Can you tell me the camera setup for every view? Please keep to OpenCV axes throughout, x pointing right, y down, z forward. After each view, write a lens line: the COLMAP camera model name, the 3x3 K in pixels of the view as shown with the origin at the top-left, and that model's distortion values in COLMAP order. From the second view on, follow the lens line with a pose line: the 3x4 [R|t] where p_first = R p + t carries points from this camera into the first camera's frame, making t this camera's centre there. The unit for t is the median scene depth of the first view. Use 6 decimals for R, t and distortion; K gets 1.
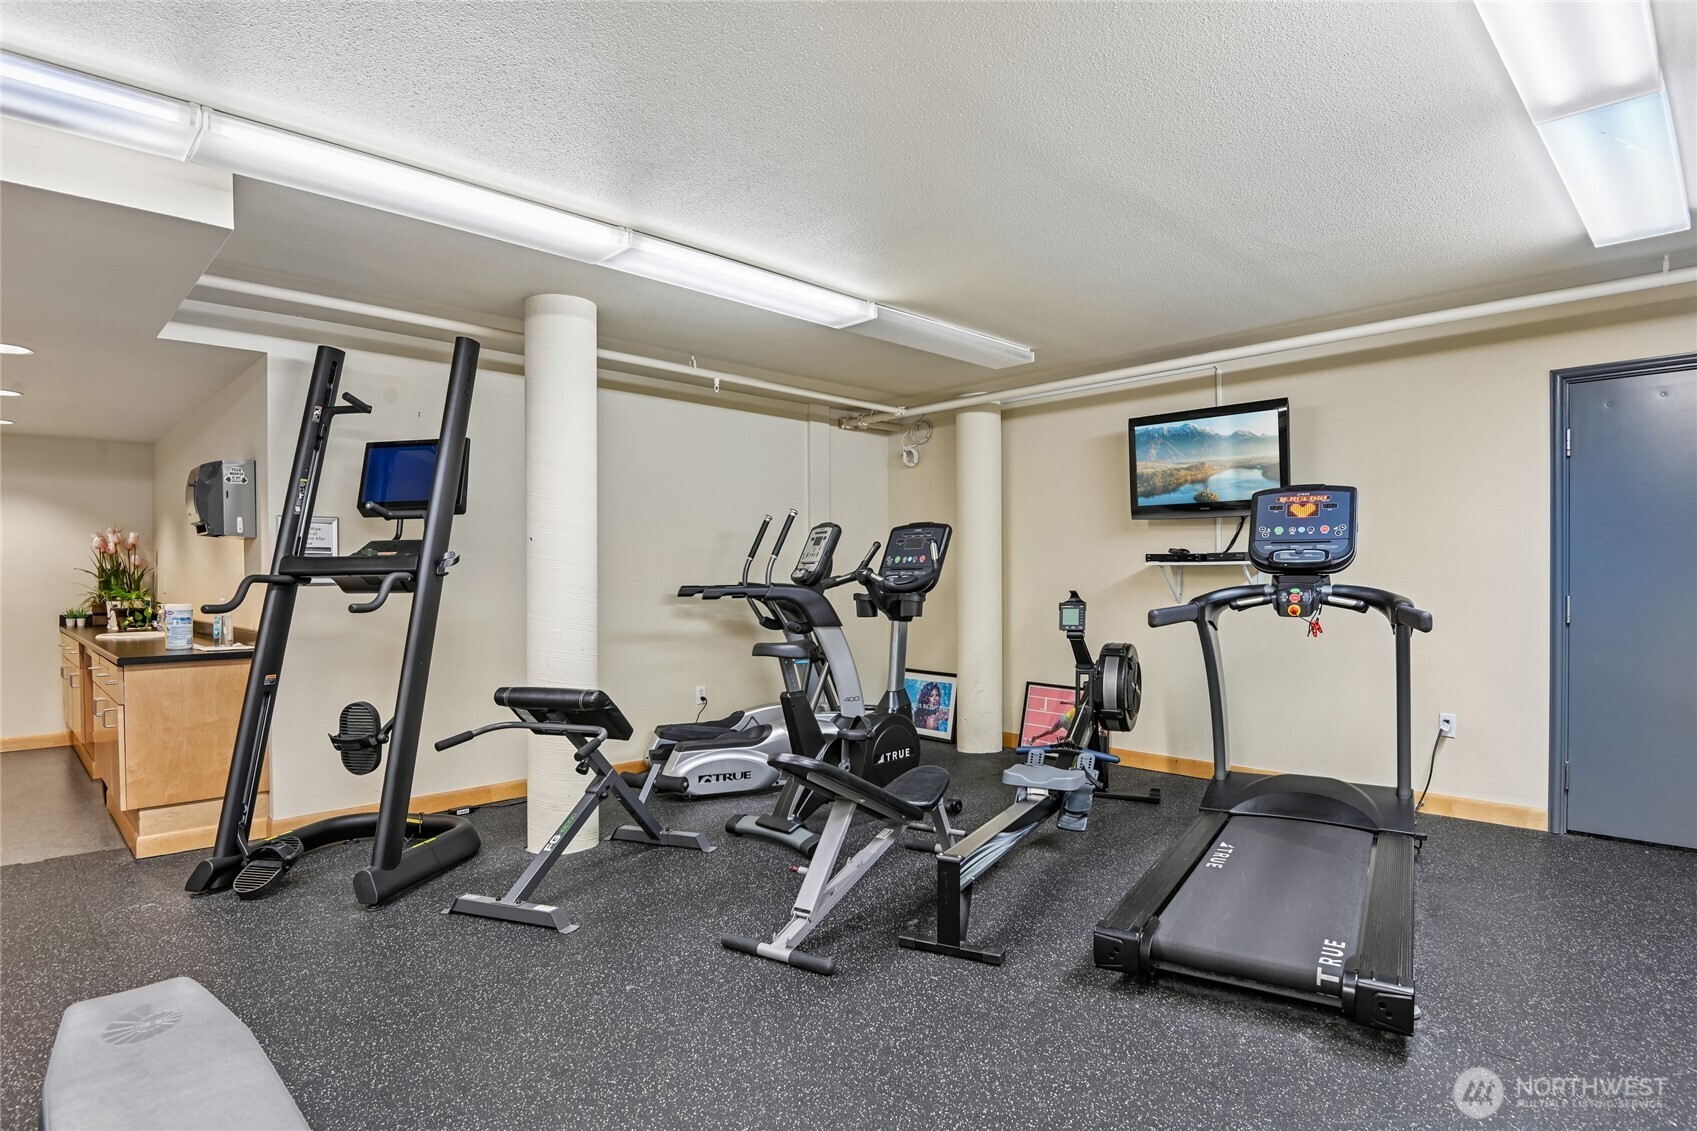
lens RADIAL K [[897.3, 0, 848.5], [0, 897.3, 565.5], [0, 0, 1]] dist [0.002499, -0.021758]
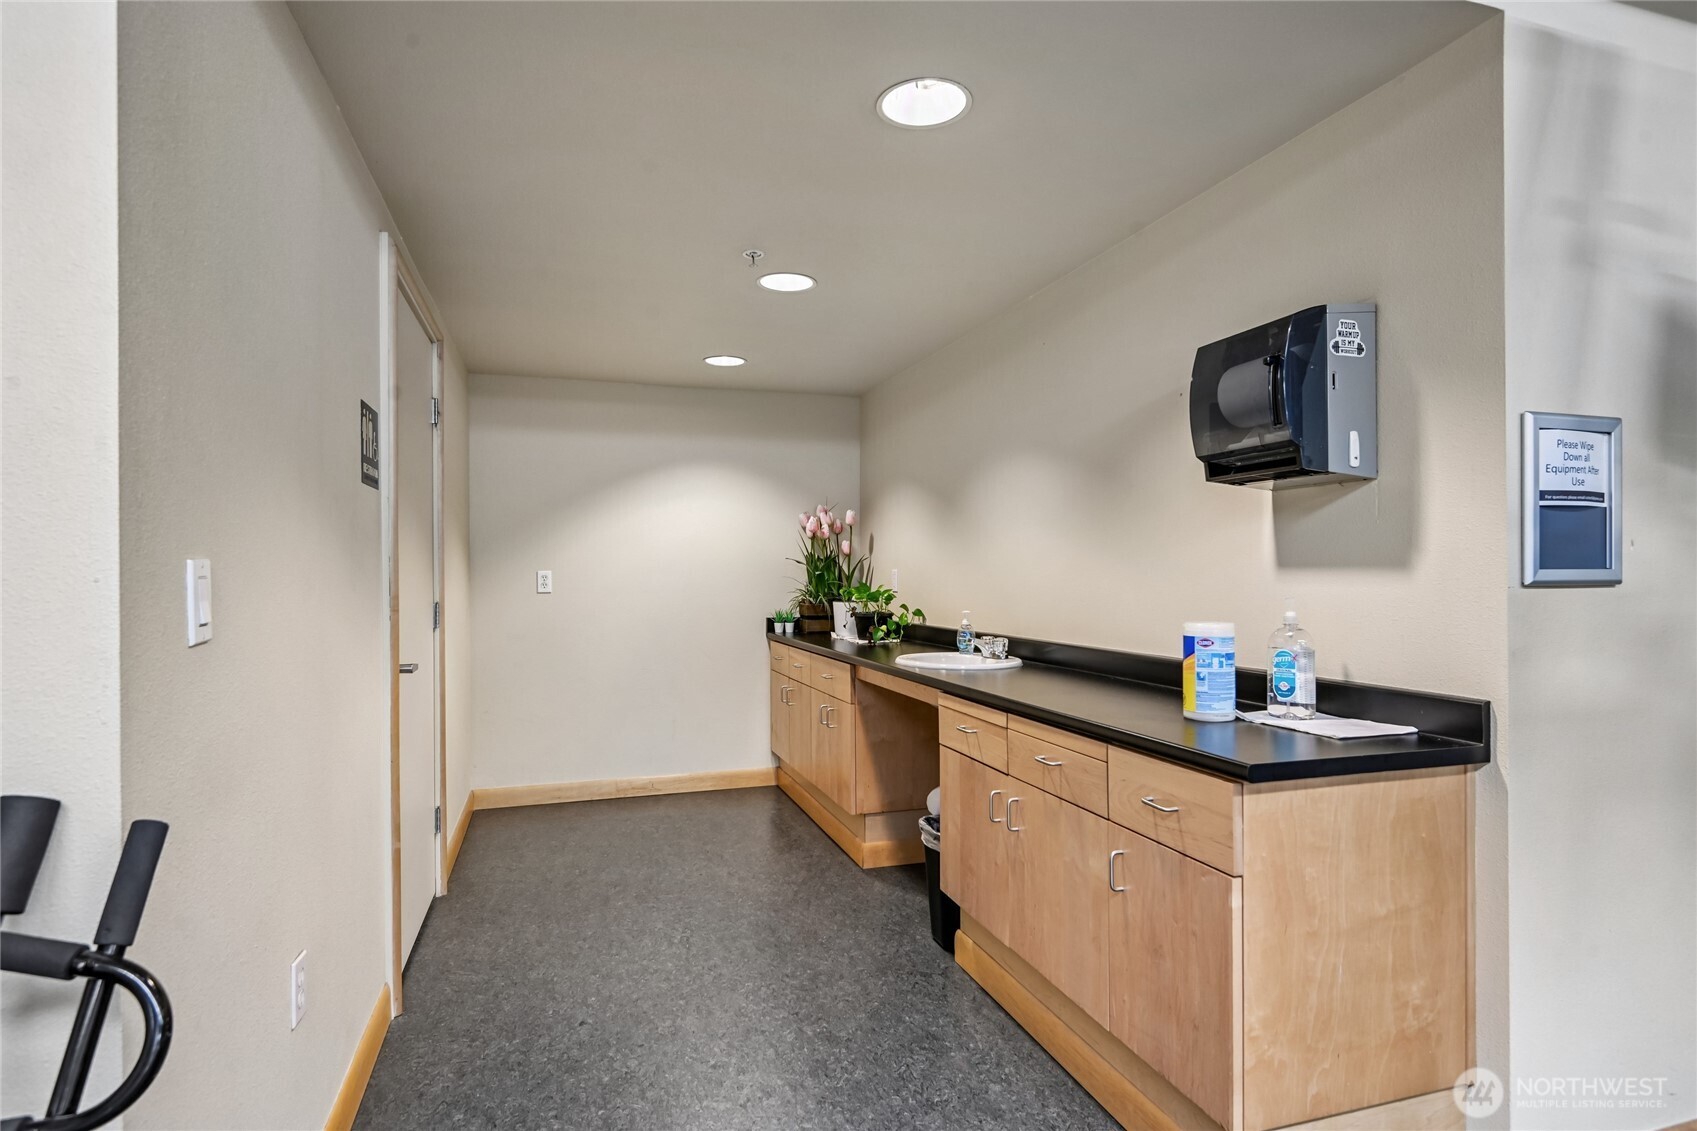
lens RADIAL K [[897.3, 0, 848.5], [0, 897.3, 565.5], [0, 0, 1]] dist [0.002499, -0.021758]
pose [[0.892625, 0.004188, -0.450781, -0.490607], [-0.004081, 0.999991, 0.001210, 0.008904], [0.450782, 0.000759, 0.892634, 0.341671]]
